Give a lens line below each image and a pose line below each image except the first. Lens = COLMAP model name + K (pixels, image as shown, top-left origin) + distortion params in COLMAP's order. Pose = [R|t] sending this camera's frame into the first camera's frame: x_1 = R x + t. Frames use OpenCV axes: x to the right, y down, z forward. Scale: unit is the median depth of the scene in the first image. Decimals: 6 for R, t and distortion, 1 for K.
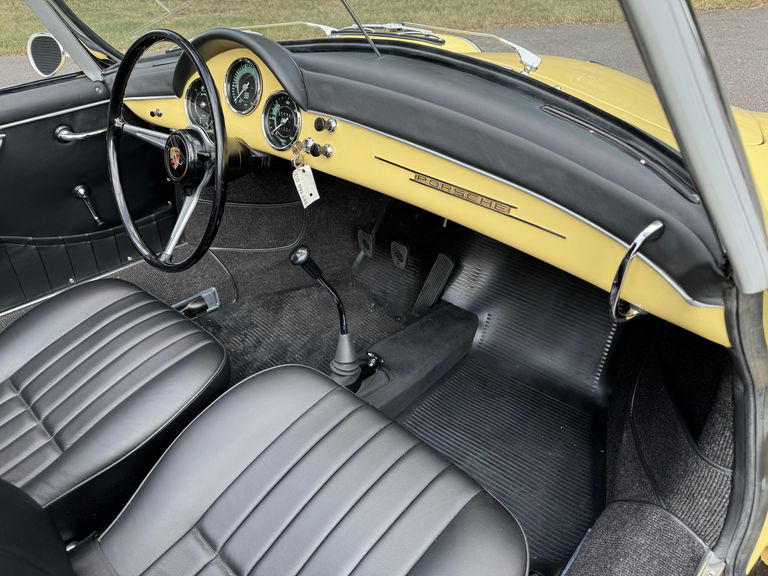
lens RADIAL K [[538.2, 0, 385.8], [0, 538.2, 286.5], [0, 0, 1]] dist [0.038430, -0.059485]
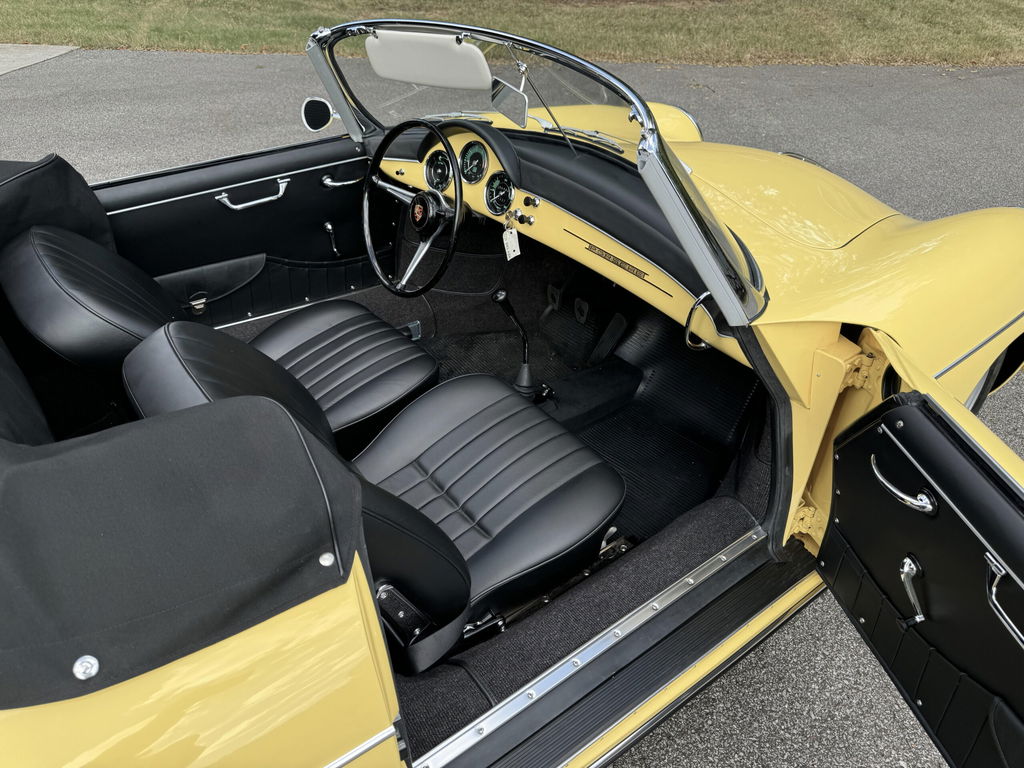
lens RADIAL K [[717.6, 0, 513.1], [0, 717.6, 387.5], [0, 0, 1]] dist [0.038430, -0.059485]
pose [[0.987170, 0.125969, -0.098113, 0.067927], [-0.124072, 0.991952, 0.025234, 0.109246], [0.100502, -0.012737, 0.994855, -0.697064]]
